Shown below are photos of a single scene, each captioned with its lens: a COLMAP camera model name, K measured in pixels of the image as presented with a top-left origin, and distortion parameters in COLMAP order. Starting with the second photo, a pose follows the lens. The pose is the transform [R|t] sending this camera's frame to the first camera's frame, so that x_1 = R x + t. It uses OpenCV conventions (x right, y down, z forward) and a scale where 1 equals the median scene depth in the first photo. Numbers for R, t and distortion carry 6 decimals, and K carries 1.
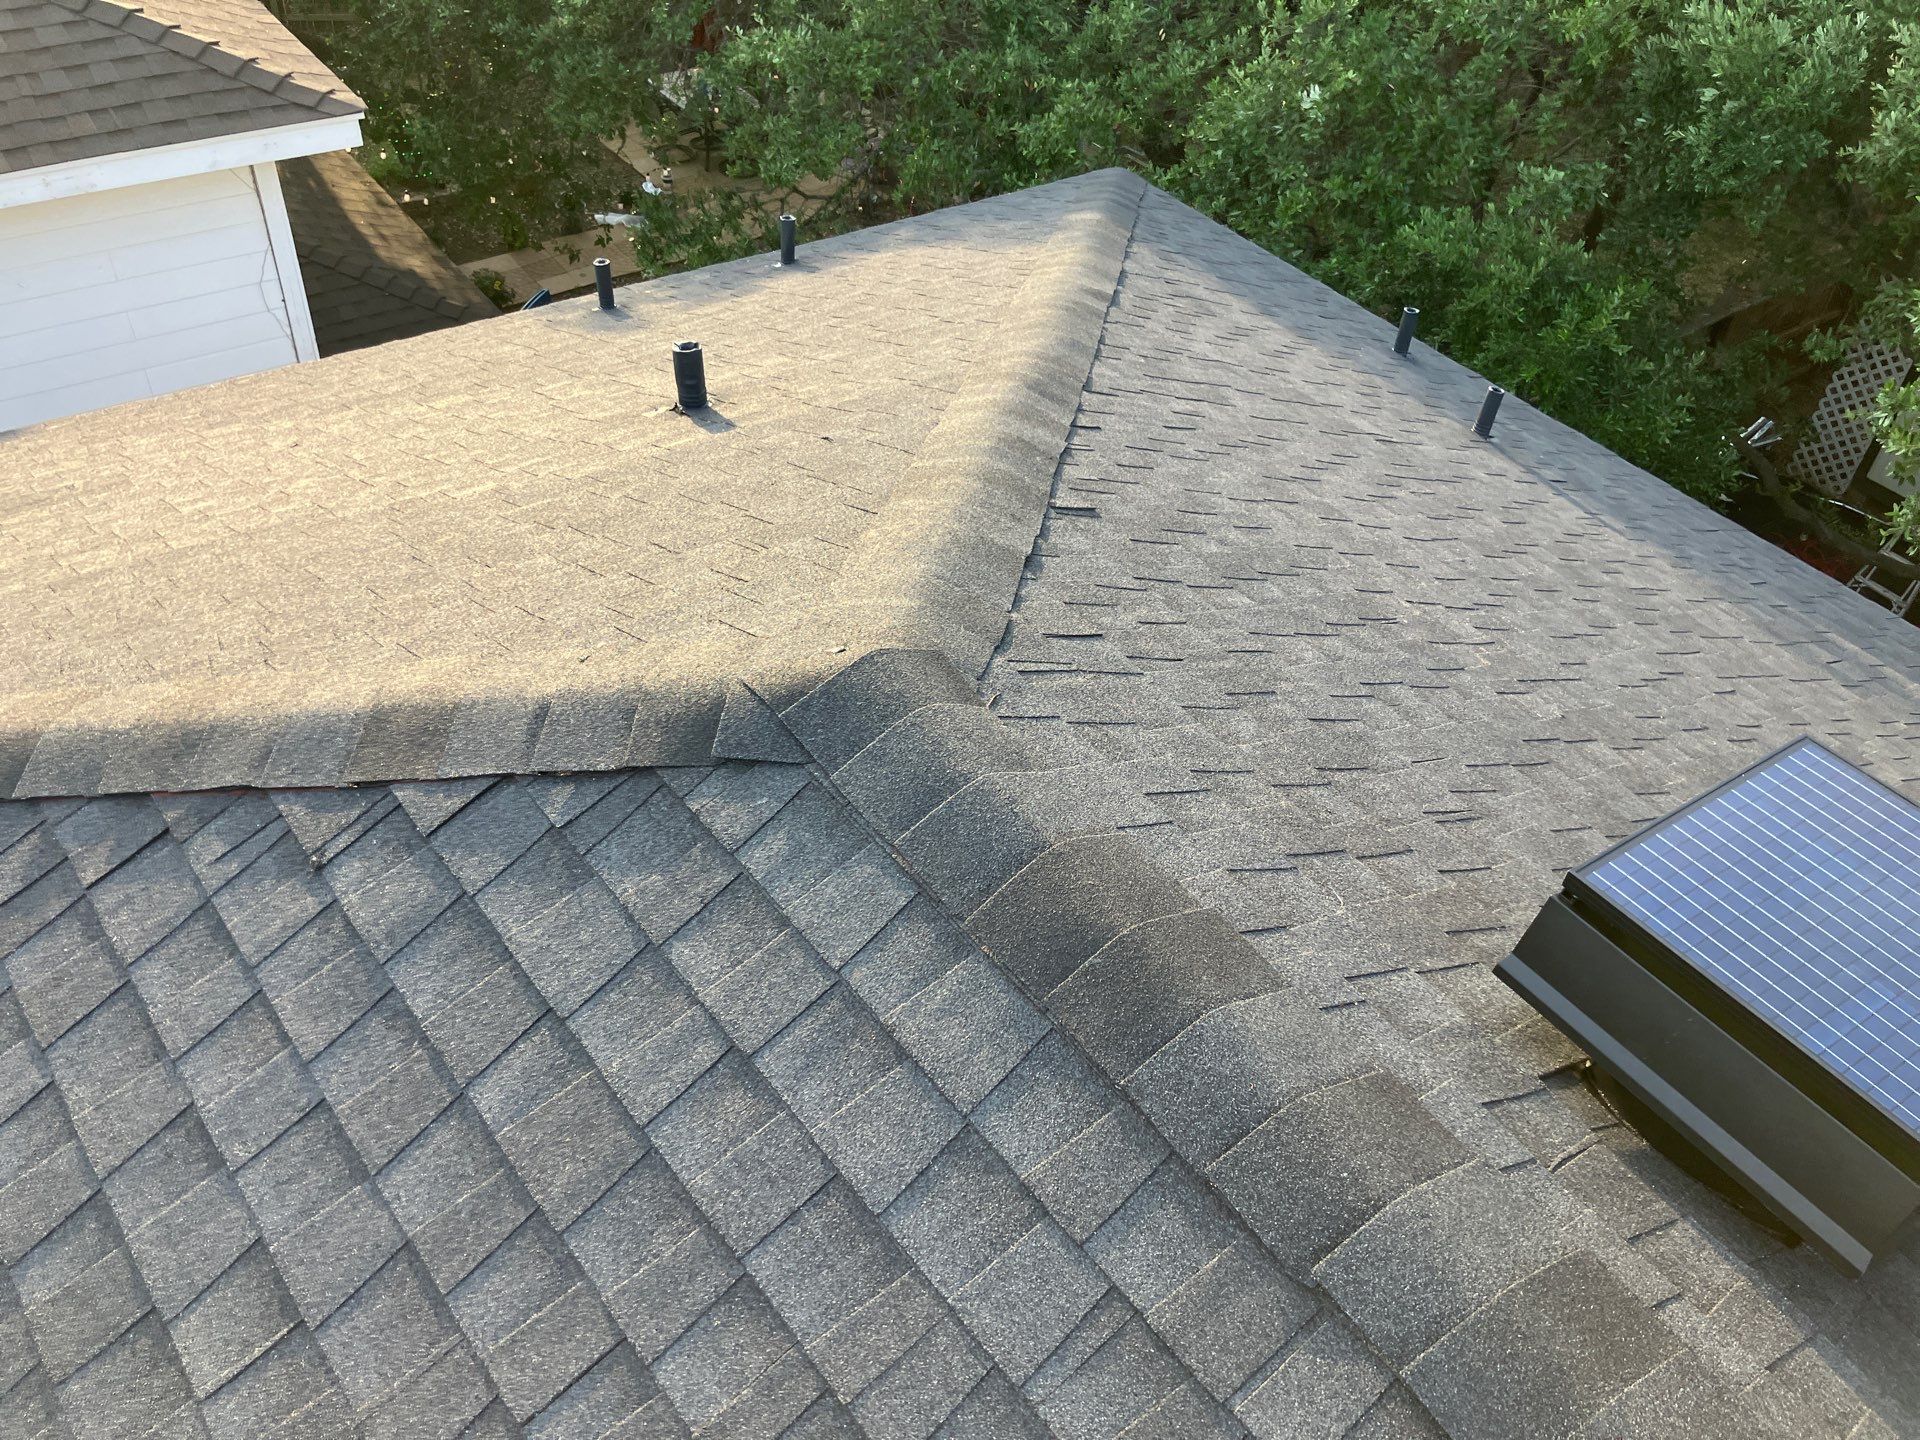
lens RADIAL K [[1583.2, 0, 946.9], [0, 1583.2, 732.4], [0, 0, 1]] dist [0.011949, -0.000974]
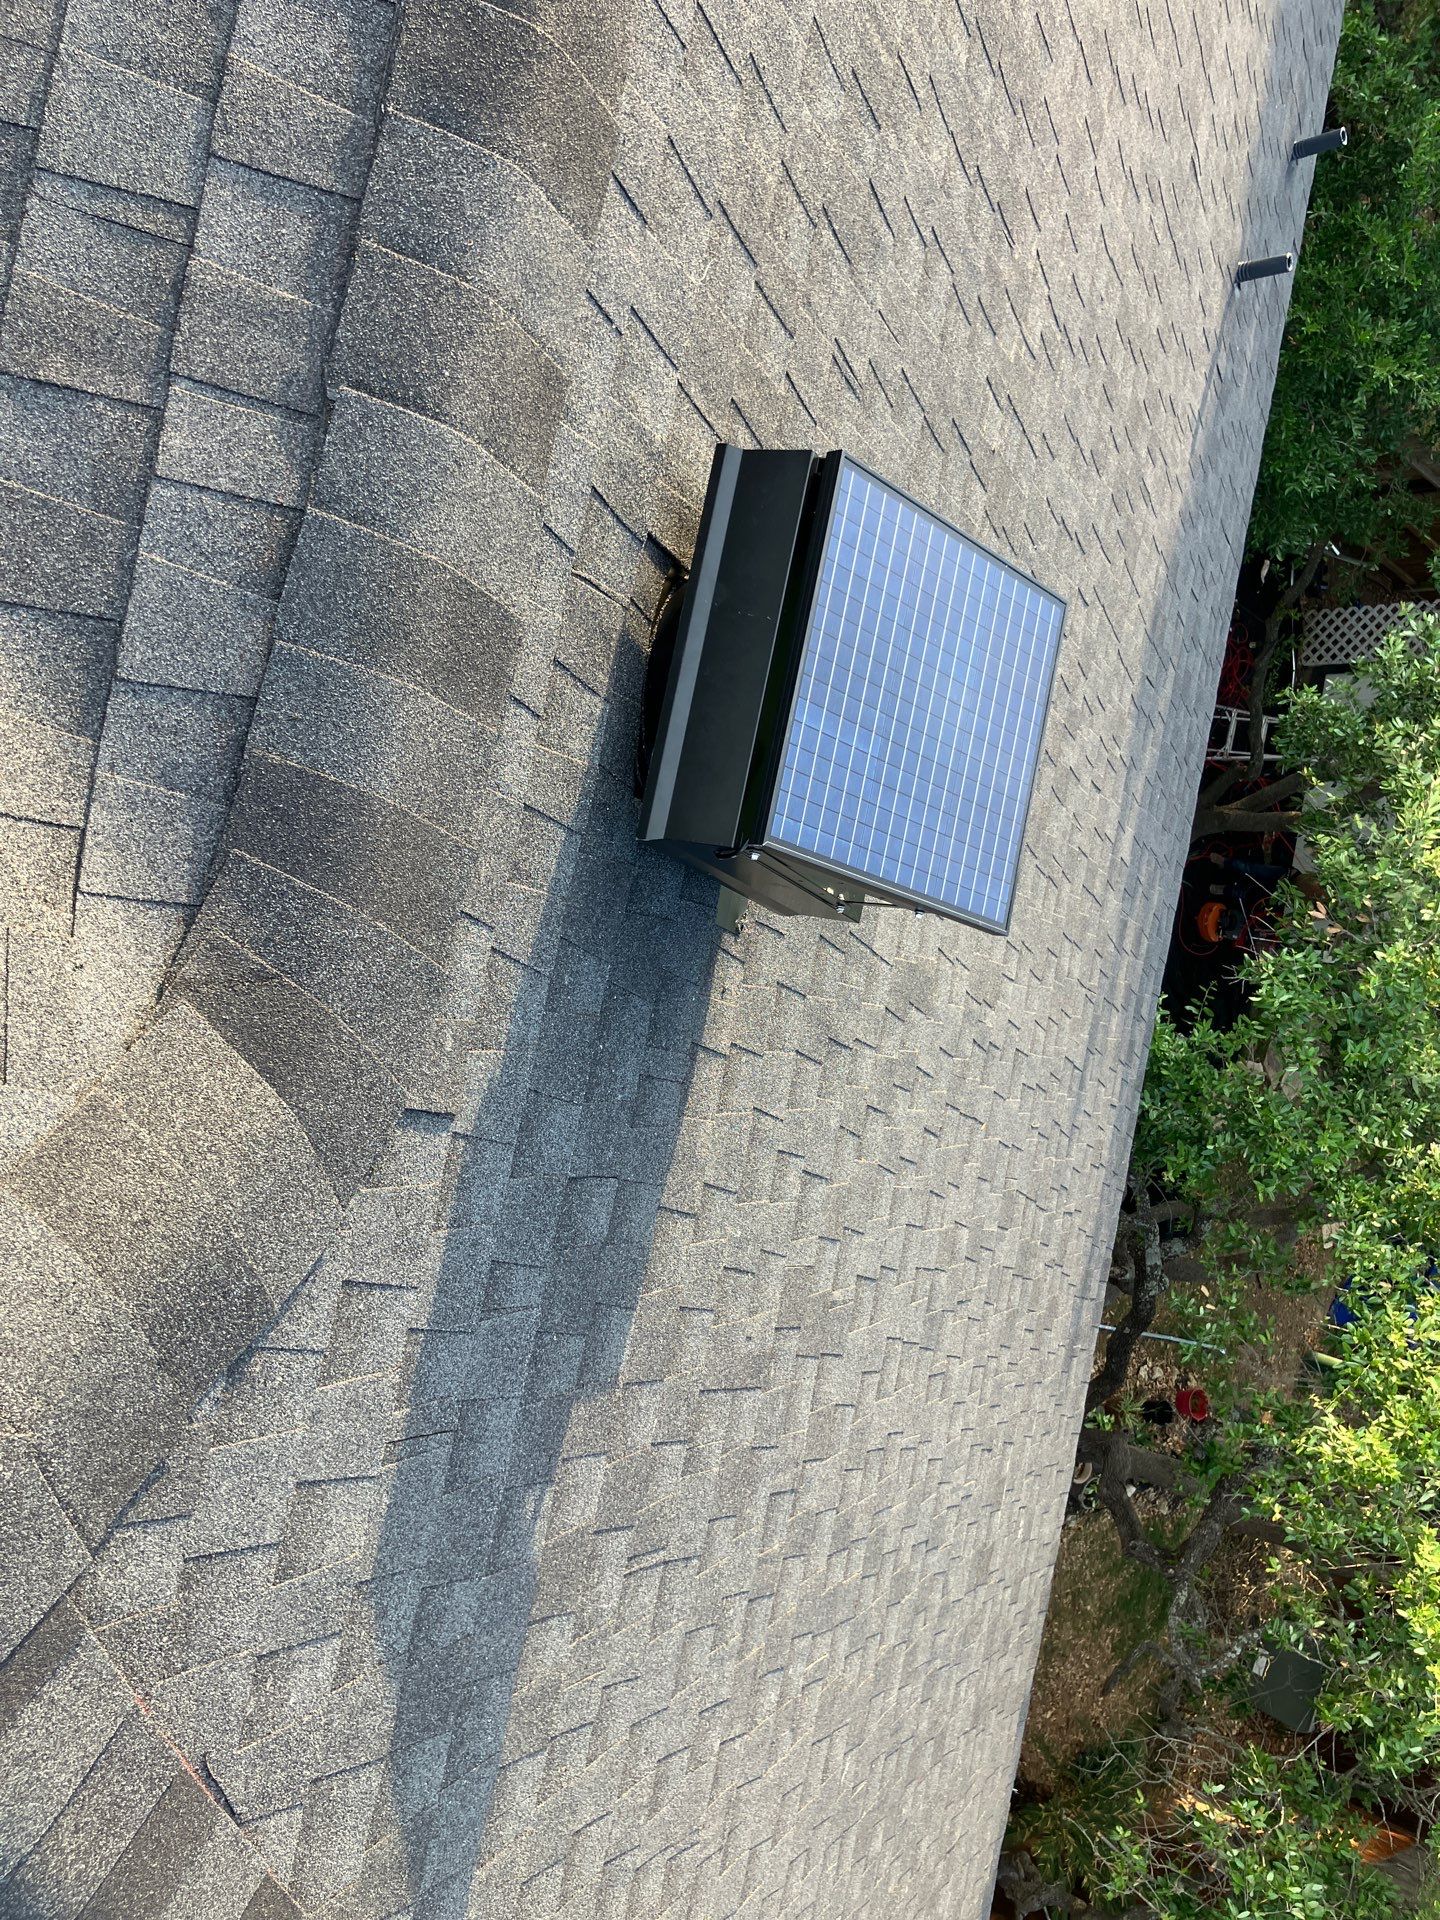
lens RADIAL K [[1583.2, 0, 717.6], [0, 1583.2, 941.1], [0, 0, 1]] dist [0.011949, -0.000974]
pose [[0.501237, 0.728844, 0.466421, 0.114084], [-0.865159, 0.432180, 0.254402, 0.034962], [-0.016159, -0.531044, 0.847190, 0.003810]]
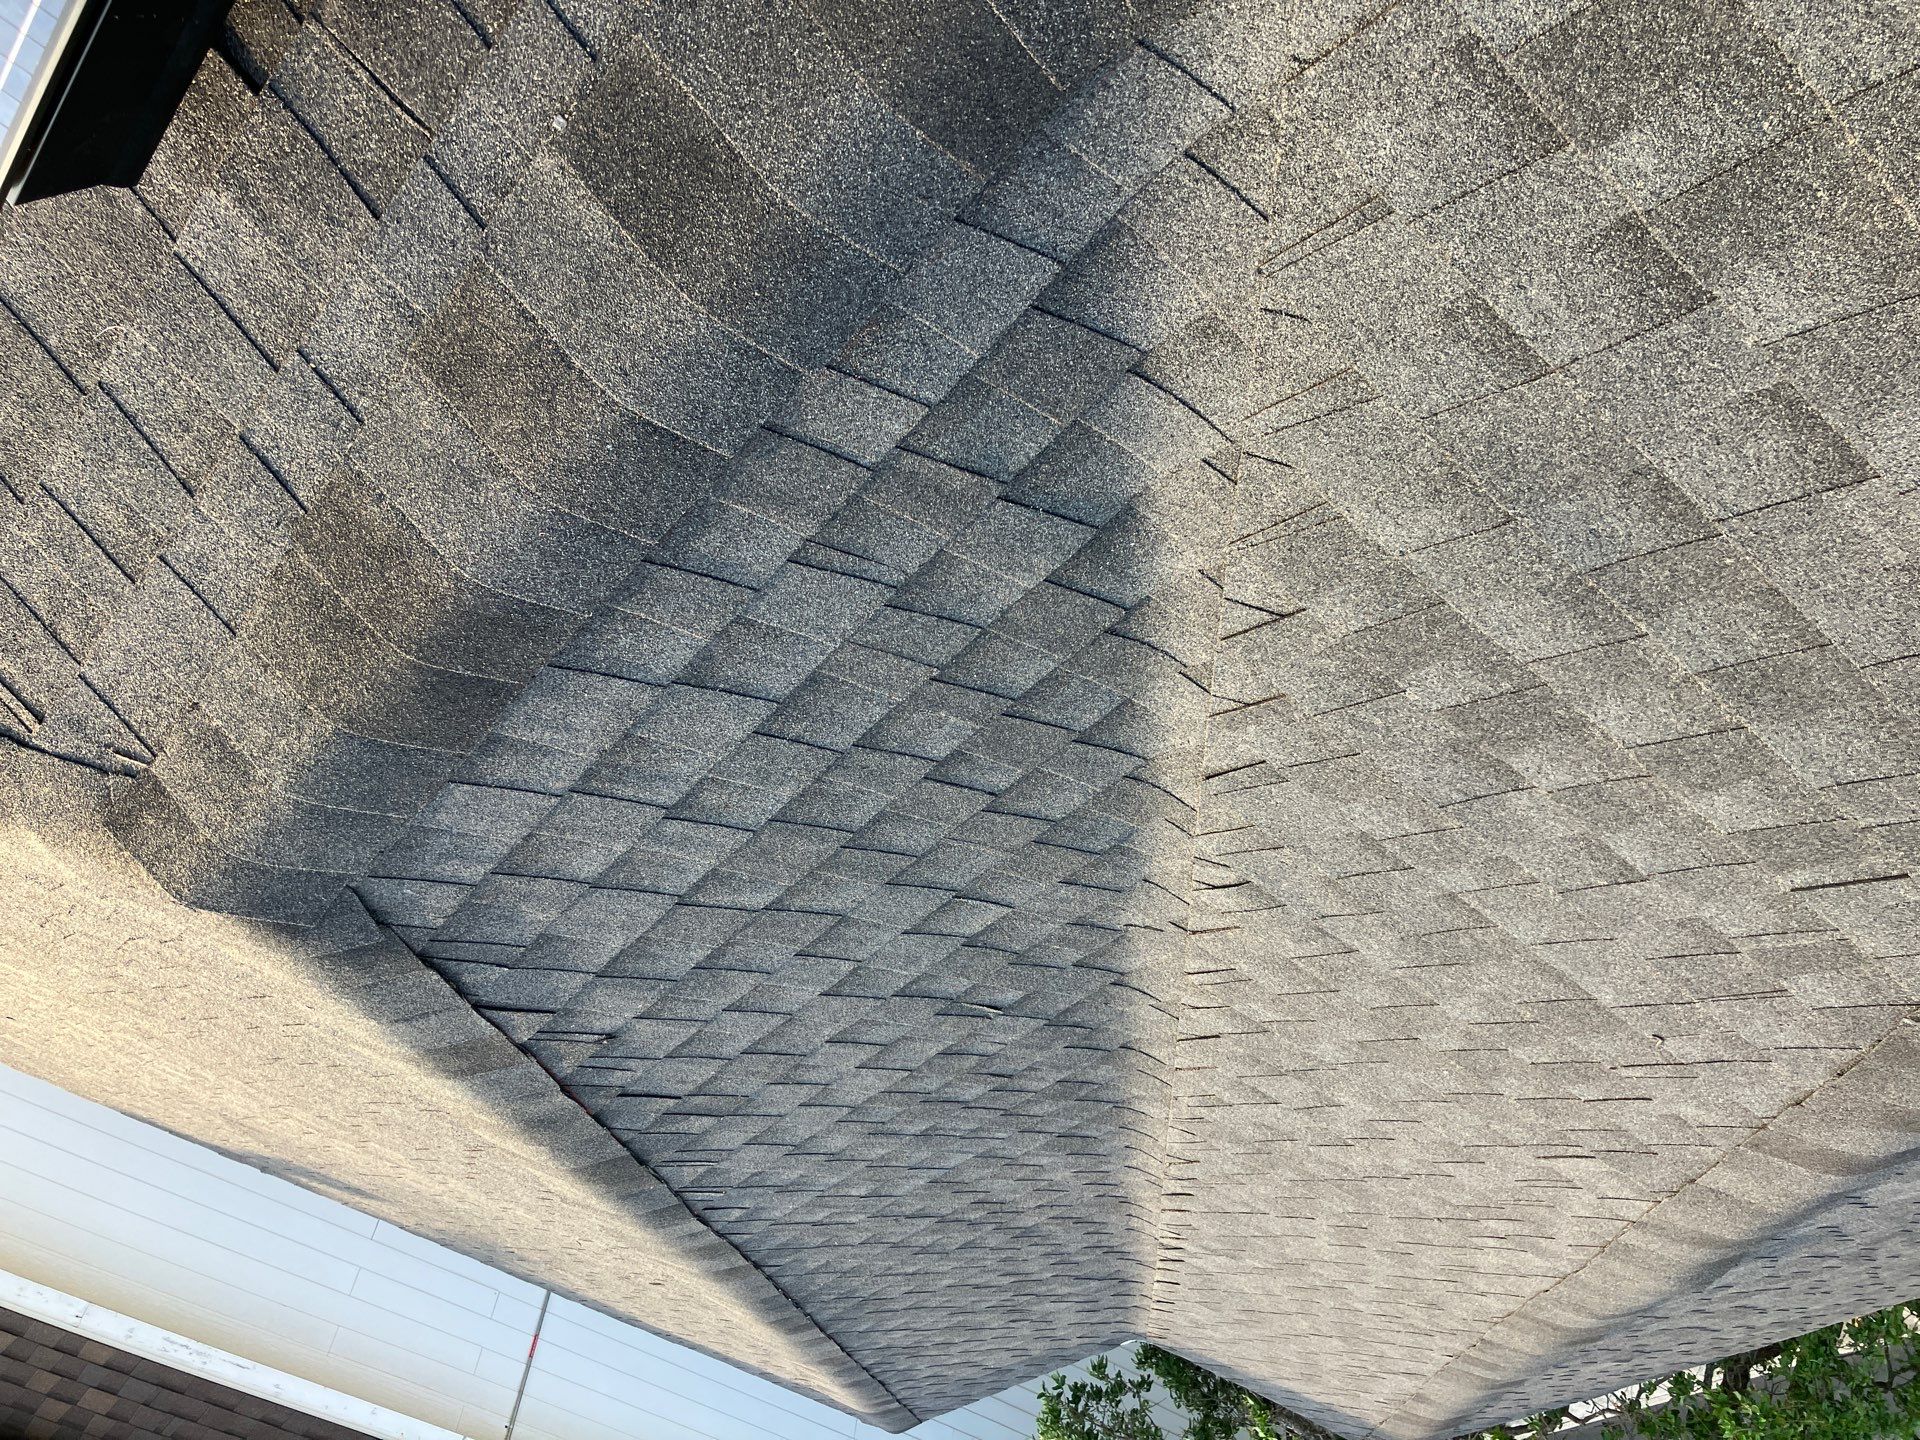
lens RADIAL K [[1583.2, 0, 961.3], [0, 1583.2, 724.4], [0, 0, 1]] dist [0.011949, -0.000974]
pose [[-0.256723, -0.662783, -0.703429, 0.606936], [0.696738, -0.631325, 0.340565, 0.013676], [-0.669813, -0.402675, 0.623862, 0.214268]]
